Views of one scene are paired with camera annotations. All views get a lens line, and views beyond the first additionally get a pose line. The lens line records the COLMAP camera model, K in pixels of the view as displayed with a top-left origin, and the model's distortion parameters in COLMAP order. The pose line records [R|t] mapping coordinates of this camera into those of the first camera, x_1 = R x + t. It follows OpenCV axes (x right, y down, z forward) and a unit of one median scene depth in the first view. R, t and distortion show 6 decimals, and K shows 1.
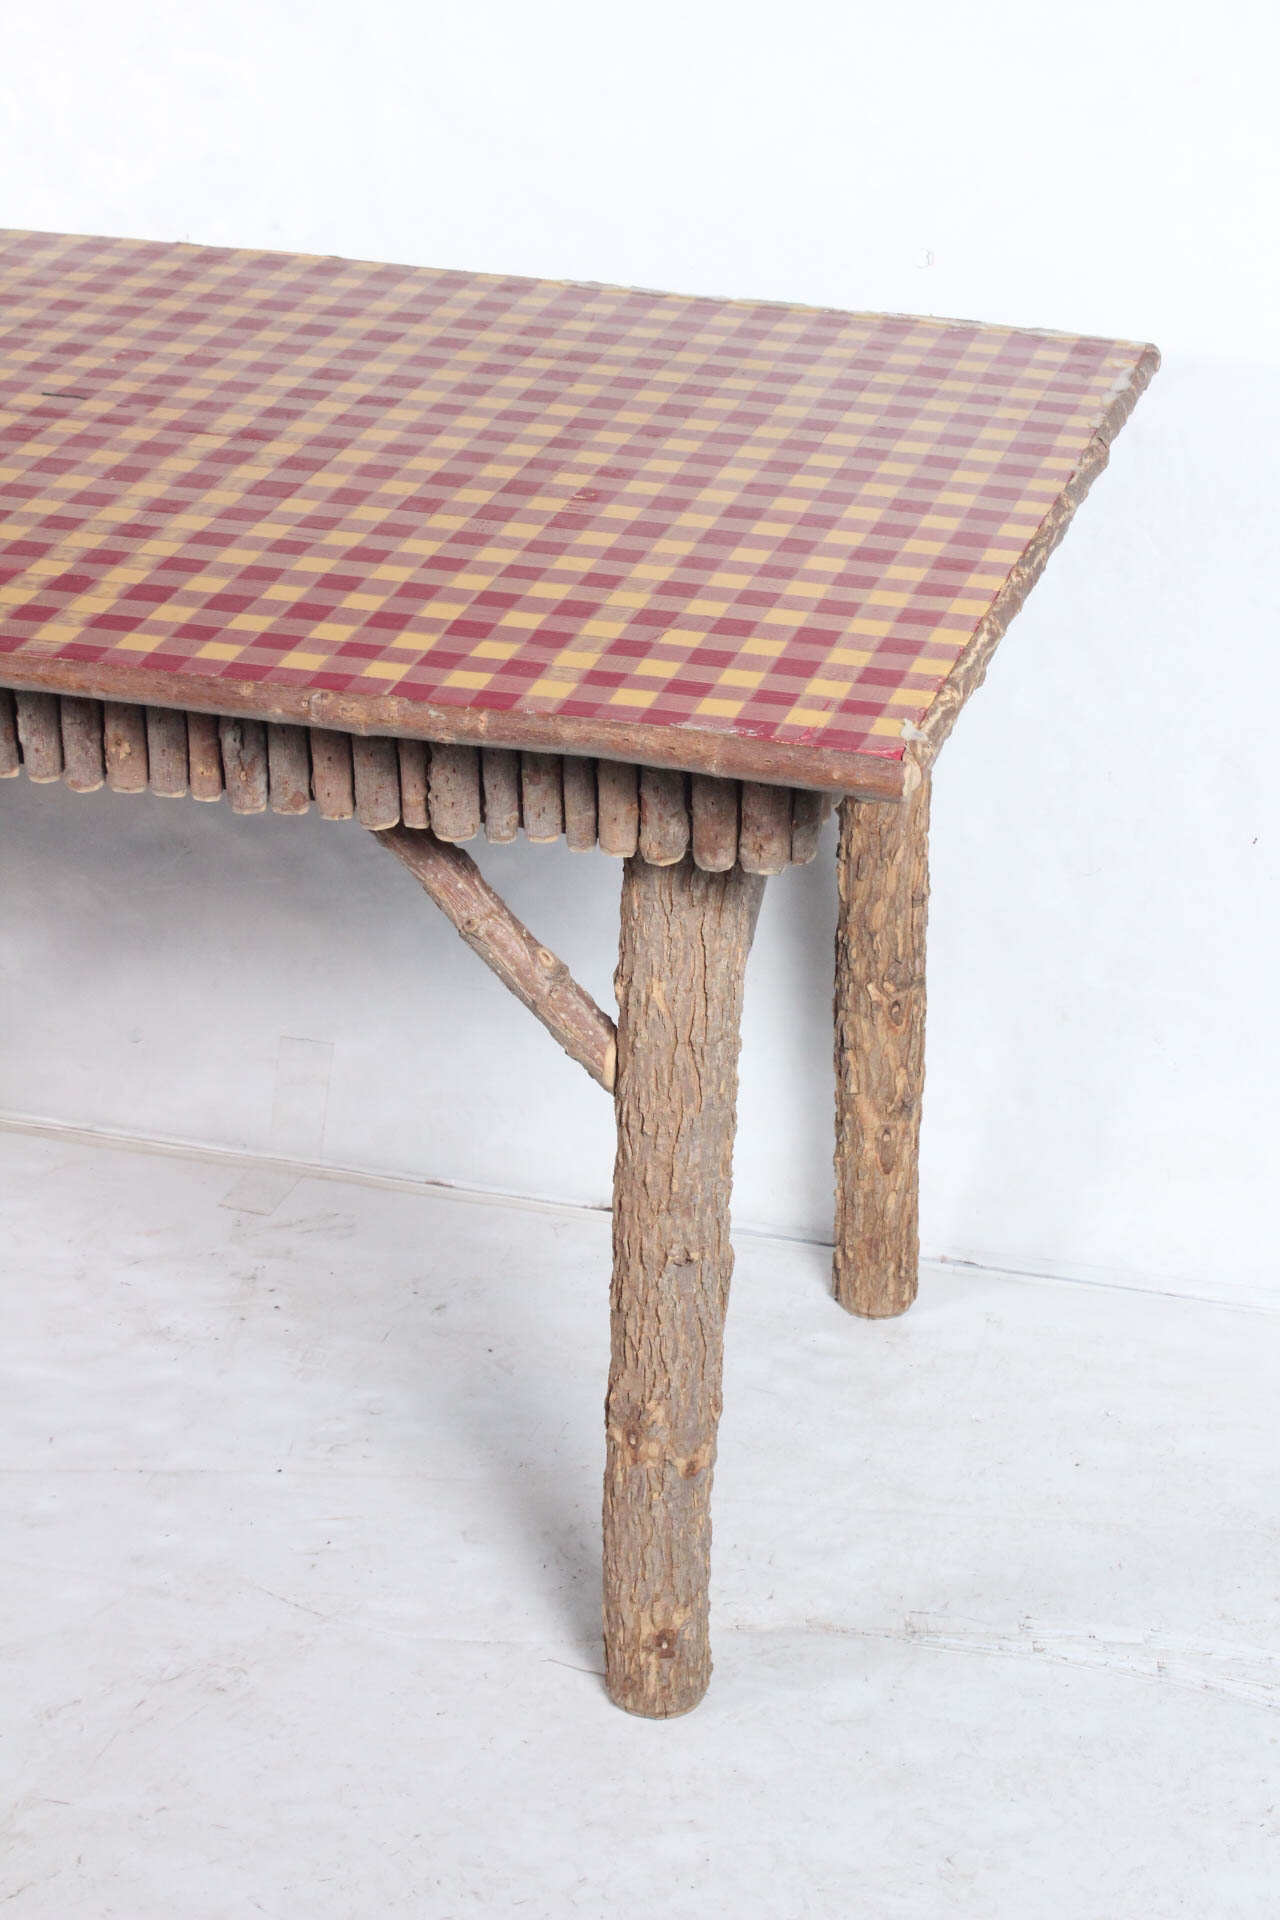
lens RADIAL K [[3582.7, 0, 633.1], [0, 3582.7, 961.8], [0, 0, 1]] dist [0.044658, 0.000000]
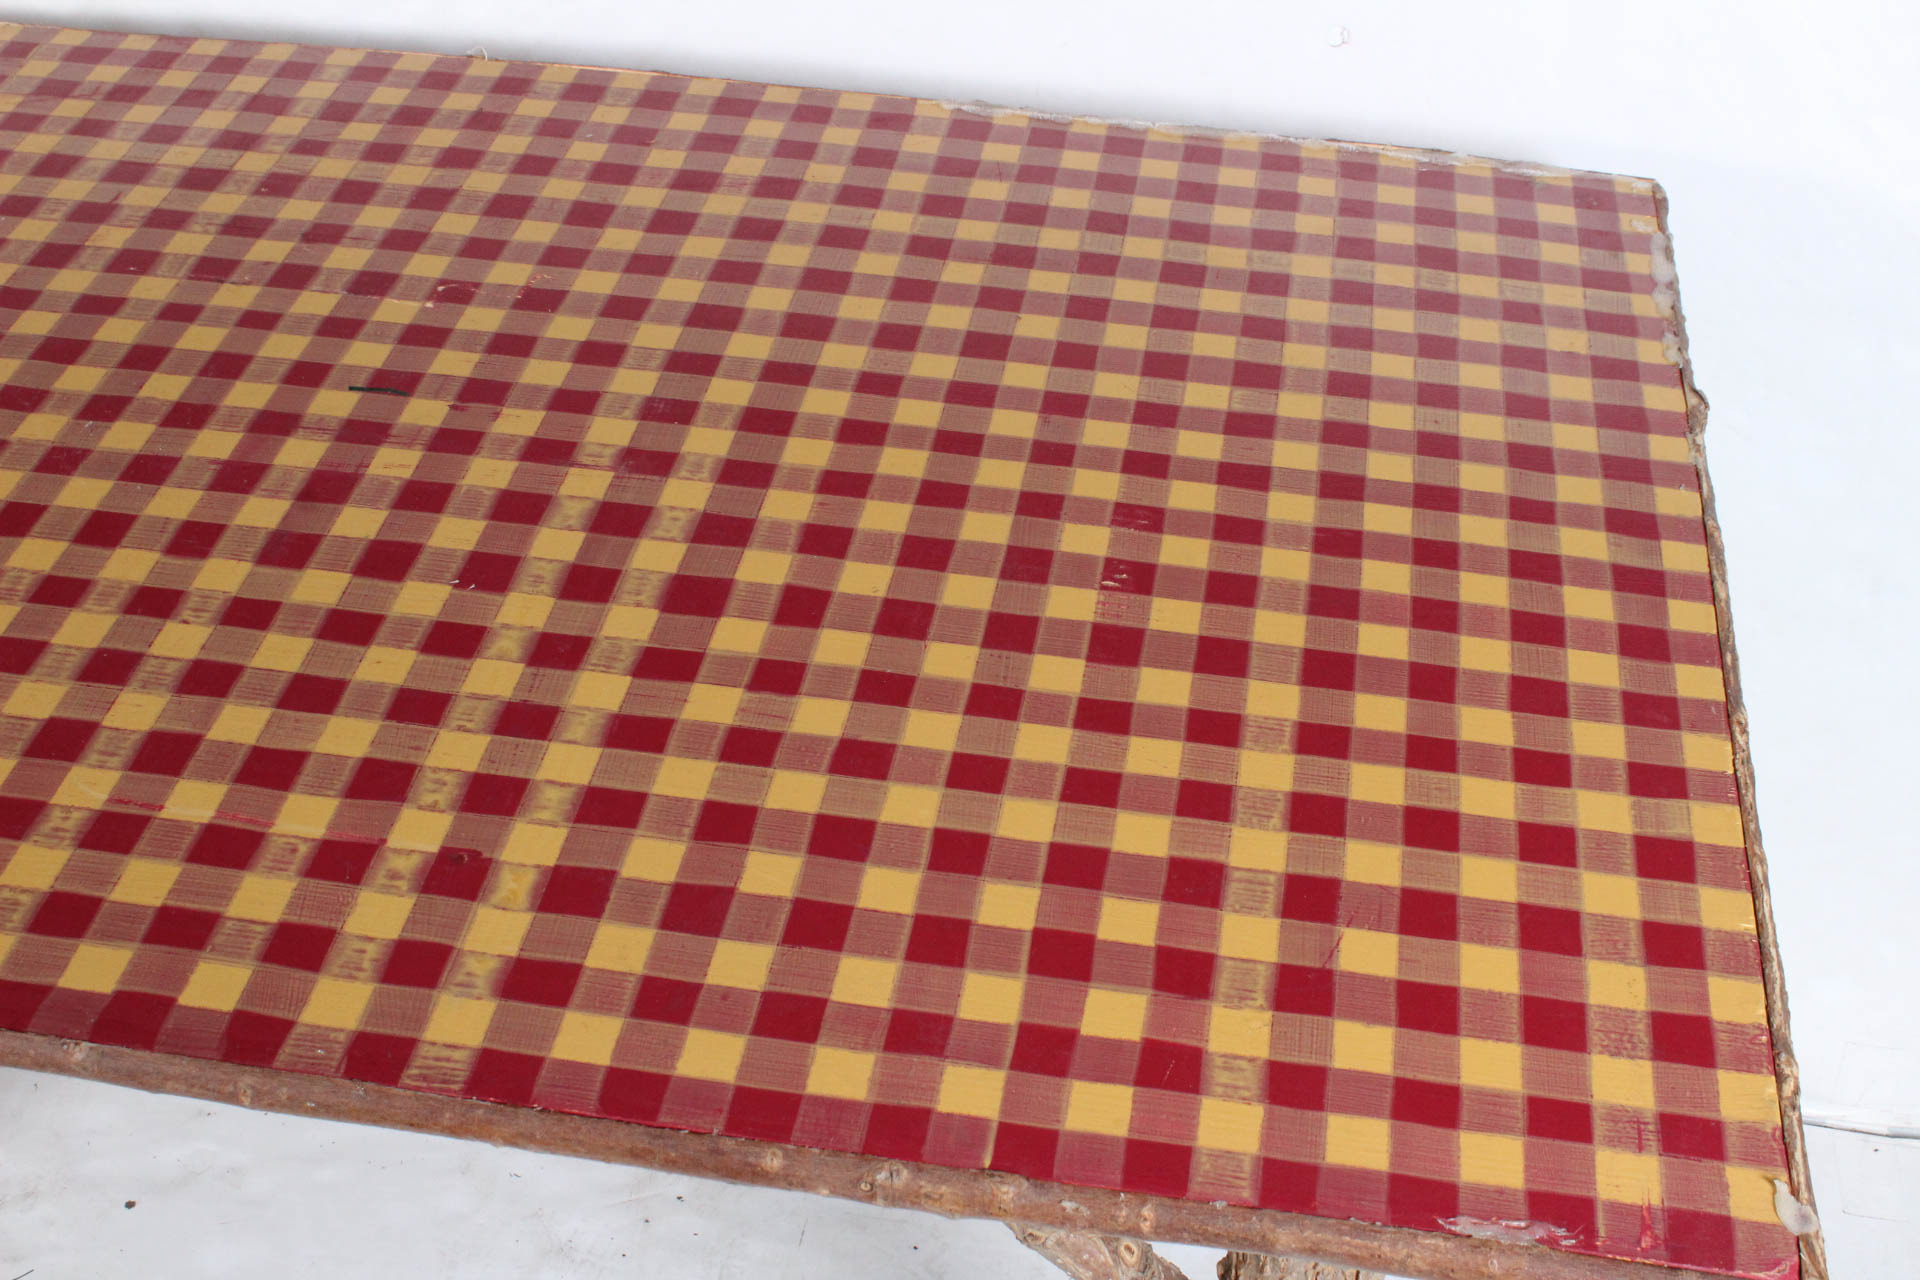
lens RADIAL K [[2357.3, 0, 969.1], [0, 2357.3, 641.3], [0, 0, 1]] dist [-0.075163, 0.000000]
pose [[0.991824, -0.072553, 0.104980, -0.096539], [0.046179, 0.970958, 0.234751, -0.235079], [-0.118963, -0.227984, 0.966370, 0.526103]]
